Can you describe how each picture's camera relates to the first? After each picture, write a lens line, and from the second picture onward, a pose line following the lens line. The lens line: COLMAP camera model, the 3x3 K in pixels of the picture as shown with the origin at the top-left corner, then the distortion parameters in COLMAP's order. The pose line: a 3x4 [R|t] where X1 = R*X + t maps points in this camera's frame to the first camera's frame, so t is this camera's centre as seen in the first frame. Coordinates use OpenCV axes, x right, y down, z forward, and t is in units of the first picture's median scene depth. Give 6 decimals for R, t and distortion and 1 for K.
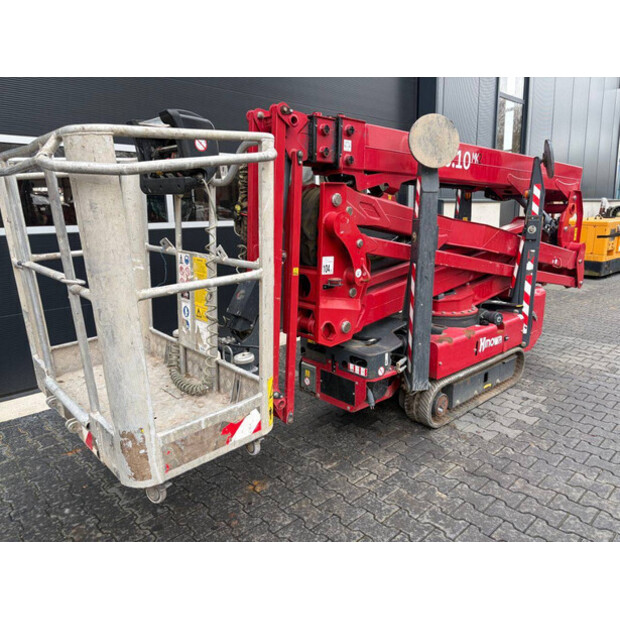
lens RADIAL K [[465.5, 0, 310.0], [0, 465.5, 310.0], [0, 0, 1]] dist [0.041983, -0.038671]
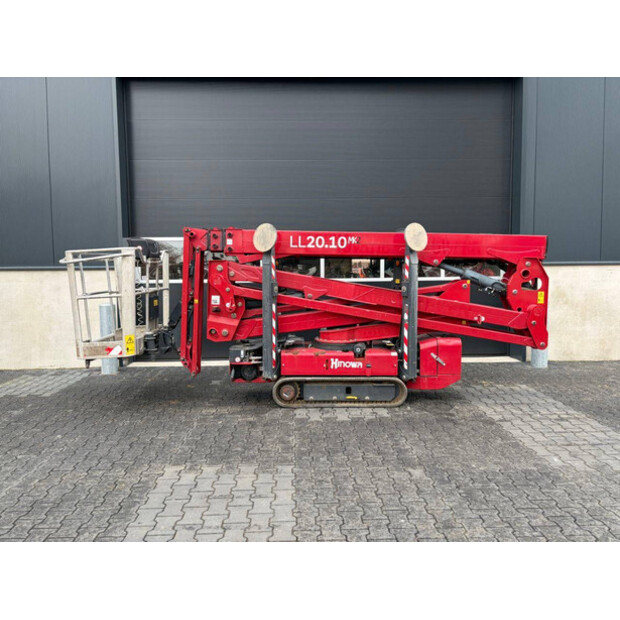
lens RADIAL K [[465.5, 0, 310.0], [0, 465.5, 310.0], [0, 0, 1]] dist [0.041983, -0.038671]
pose [[0.739900, 0.065625, -0.669508, 1.290257], [-0.144972, 0.987401, -0.063429, 0.011204], [0.656910, 0.143991, 0.740092, -0.163268]]
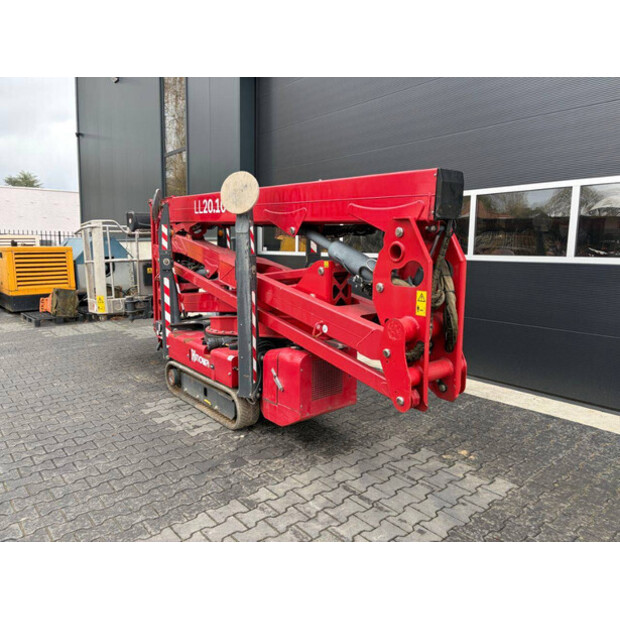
lens RADIAL K [[474.3, 0, 310.0], [0, 474.3, 310.0], [0, 0, 1]] dist [0.037994, -0.040620]
pose [[-0.071303, 0.150725, -0.986001, 1.552085], [-0.215467, 0.962850, 0.162768, -0.307206], [0.973904, 0.224057, -0.036178, 1.318810]]
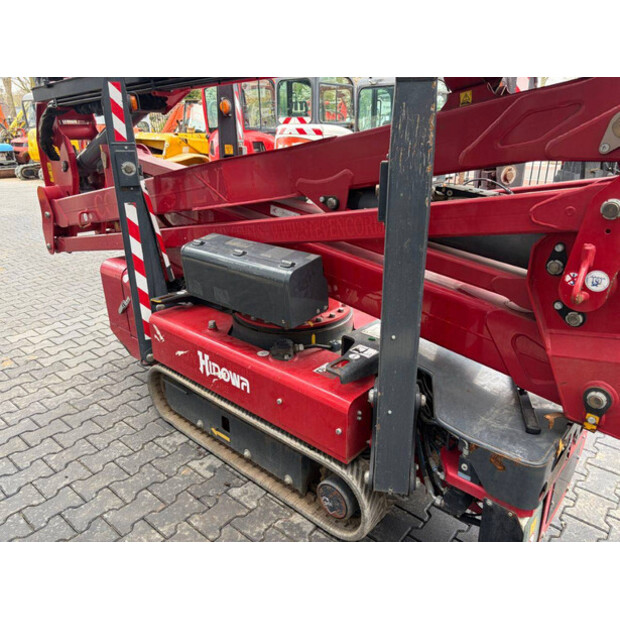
lens RADIAL K [[465.5, 0, 310.0], [0, 465.5, 310.0], [0, 0, 1]] dist [0.041983, -0.038671]
pose [[-0.090074, -0.342704, 0.935115, -0.294932], [0.218079, 0.909359, 0.354271, -0.223766], [-0.971765, 0.235840, -0.007173, 1.064724]]
